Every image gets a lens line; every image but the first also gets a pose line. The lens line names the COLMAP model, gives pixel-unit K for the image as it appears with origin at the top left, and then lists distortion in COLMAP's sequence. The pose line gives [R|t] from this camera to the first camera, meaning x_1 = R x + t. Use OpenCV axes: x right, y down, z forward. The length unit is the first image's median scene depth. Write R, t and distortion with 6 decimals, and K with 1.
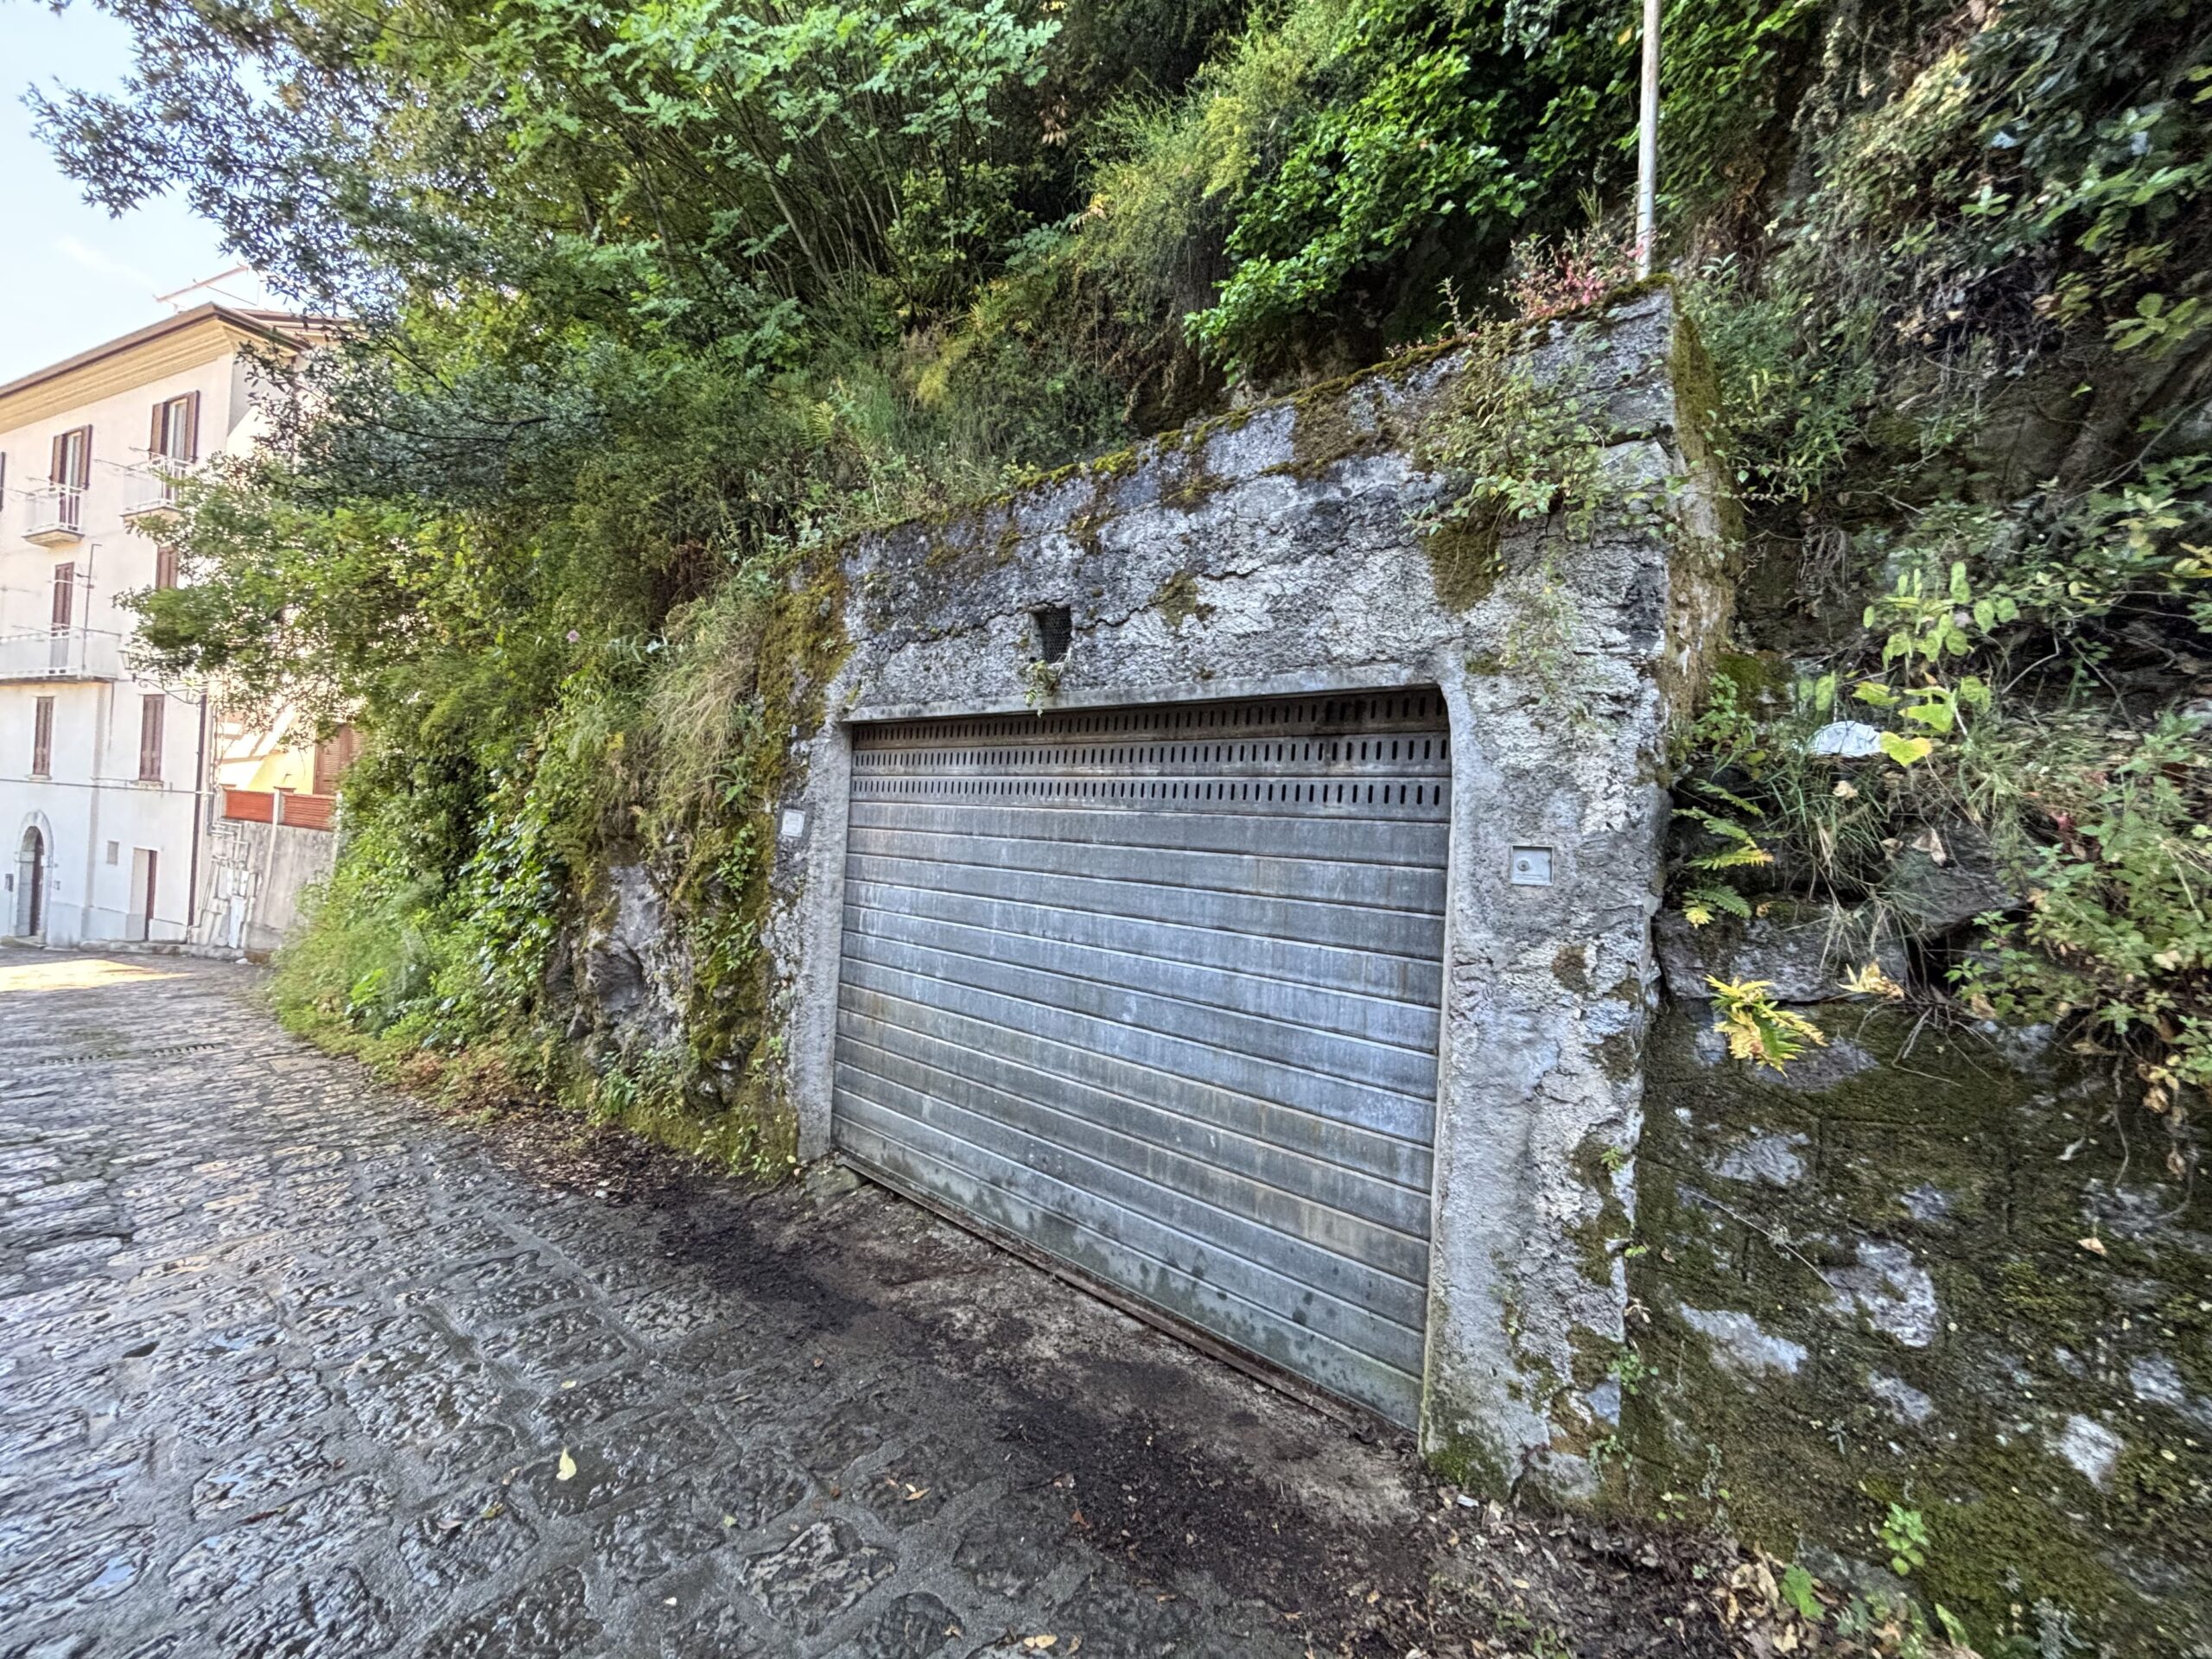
lens RADIAL K [[901.8, 0, 1109.5], [0, 901.8, 820.1], [0, 0, 1]] dist [0.001082, -0.000553]
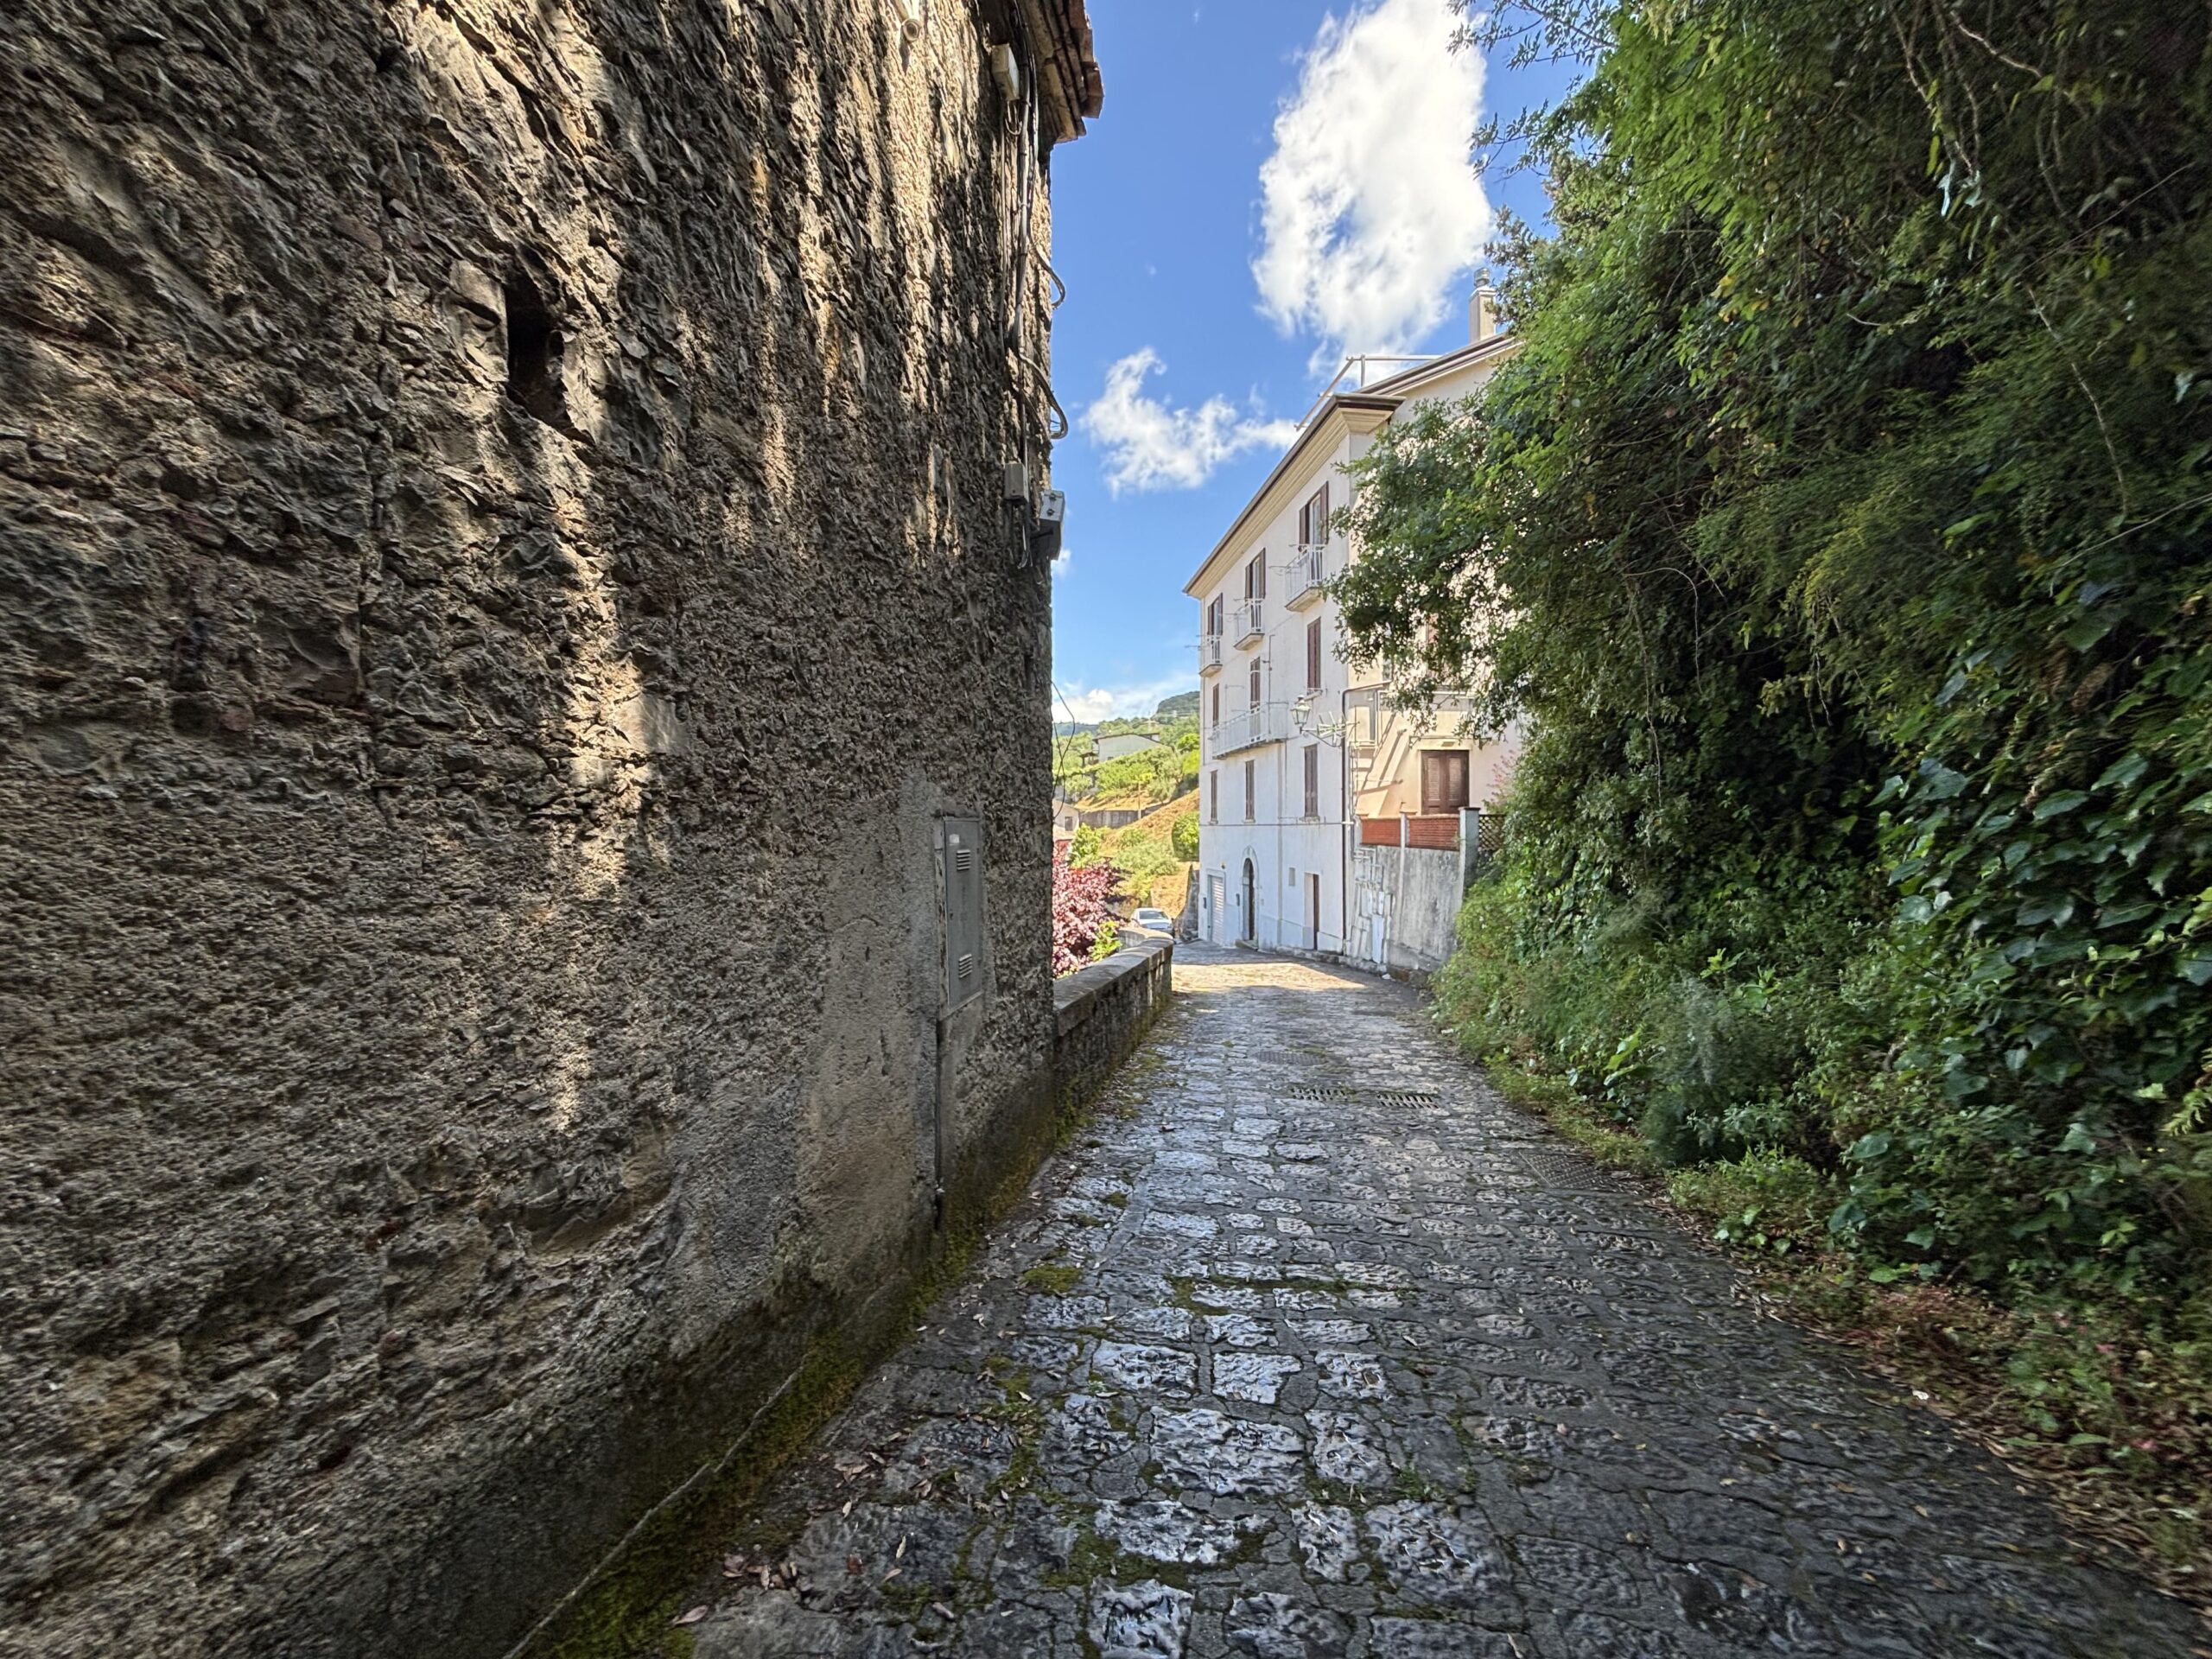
lens RADIAL K [[901.8, 0, 1103.4], [0, 901.8, 817.9], [0, 0, 1]] dist [0.001082, -0.000553]
pose [[0.521108, -0.061848, -0.851247, -0.190424], [0.033926, 0.998084, -0.051748, 0.011552], [0.852816, -0.001913, 0.522208, 0.139073]]
